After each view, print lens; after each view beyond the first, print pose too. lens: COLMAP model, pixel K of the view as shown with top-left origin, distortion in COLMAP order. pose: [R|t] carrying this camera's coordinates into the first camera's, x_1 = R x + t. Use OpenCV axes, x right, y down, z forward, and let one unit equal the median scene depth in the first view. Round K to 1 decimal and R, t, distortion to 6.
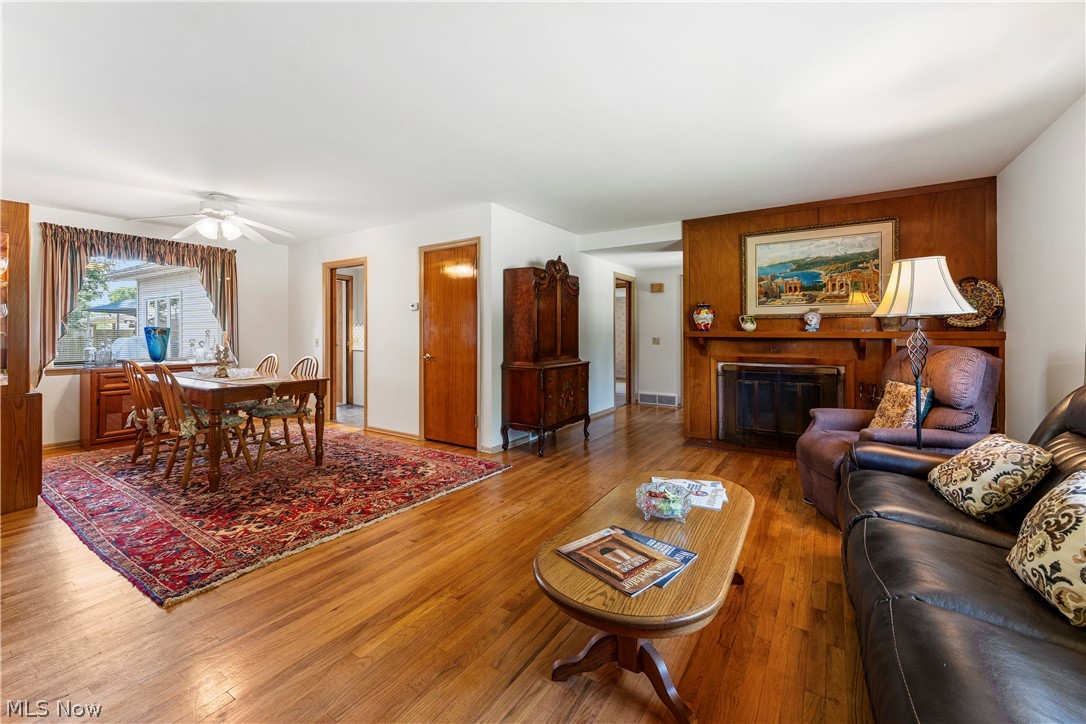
lens RADIAL K [[433.4, 0, 539.6], [0, 433.4, 336.0], [0, 0, 1]] dist [-0.000449, 0.000268]
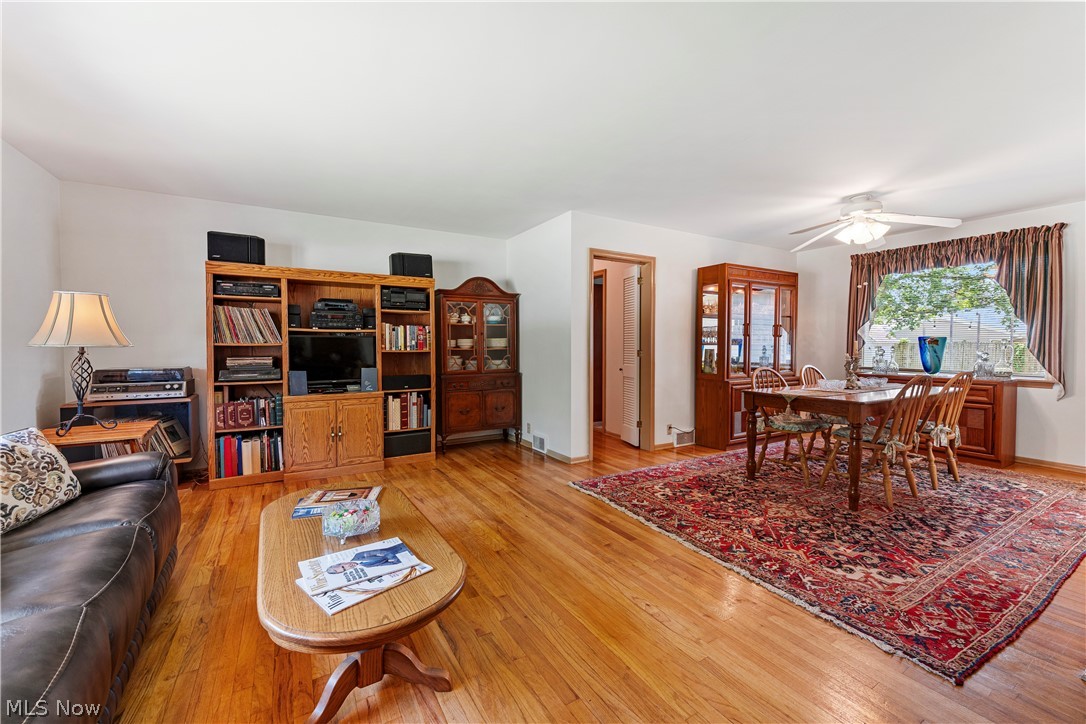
lens RADIAL K [[433.4, 0, 540.9], [0, 433.4, 362.1], [0, 0, 1]] dist [-0.000449, 0.000268]
pose [[-0.434974, 0.037847, -0.899647, 0.632594], [-0.002823, 0.999054, 0.043394, -0.005450], [0.900439, 0.021415, -0.434456, 1.186883]]
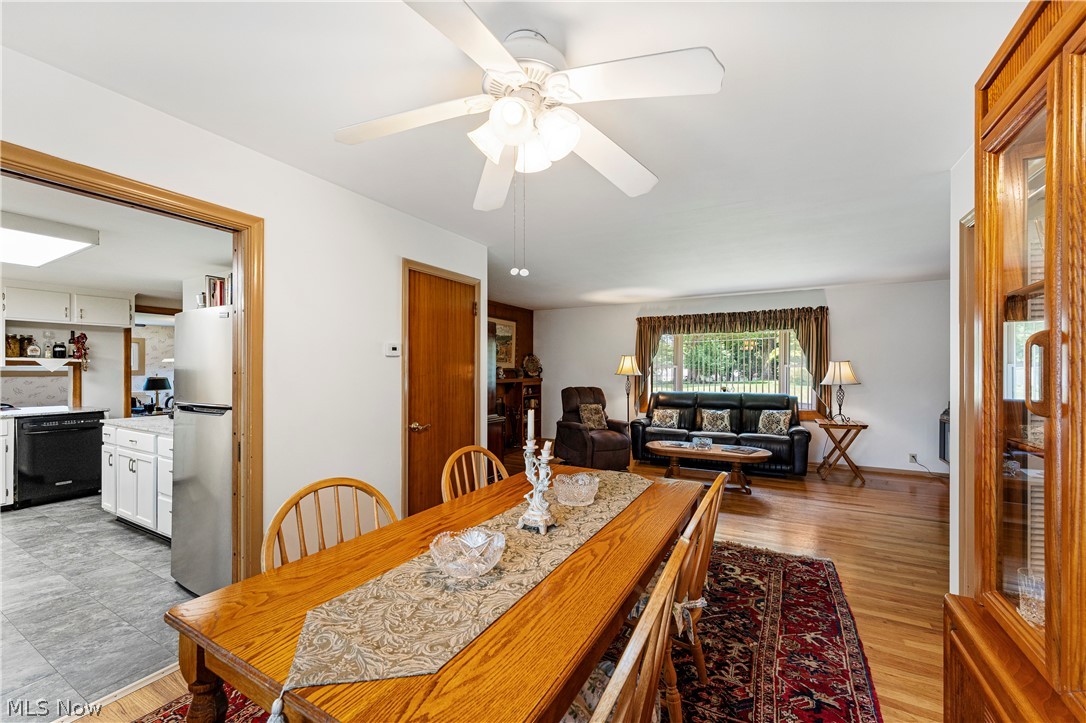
lens RADIAL K [[433.4, 0, 528.0], [0, 433.4, 369.9], [0, 0, 1]] dist [-0.000449, 0.000268]
pose [[-0.053415, 0.001172, 0.998572, -1.674636], [0.004153, 0.999991, -0.000951, -0.069112], [-0.998564, 0.004096, -0.053419, 1.531771]]
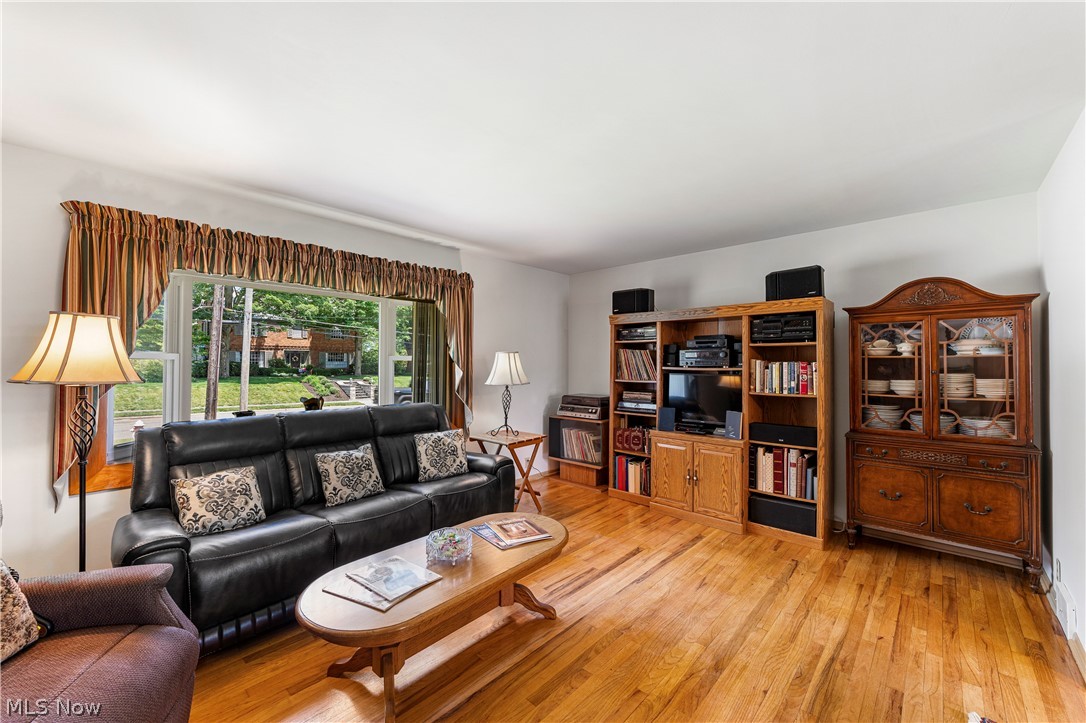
lens RADIAL K [[433.4, 0, 535.7], [0, 433.4, 361.8], [0, 0, 1]] dist [-0.000449, 0.000268]
pose [[-0.985211, 0.002483, 0.171328, -0.094185], [0.003115, 0.999989, 0.003423, -0.076084], [-0.171318, 0.003906, -0.985208, 1.397920]]
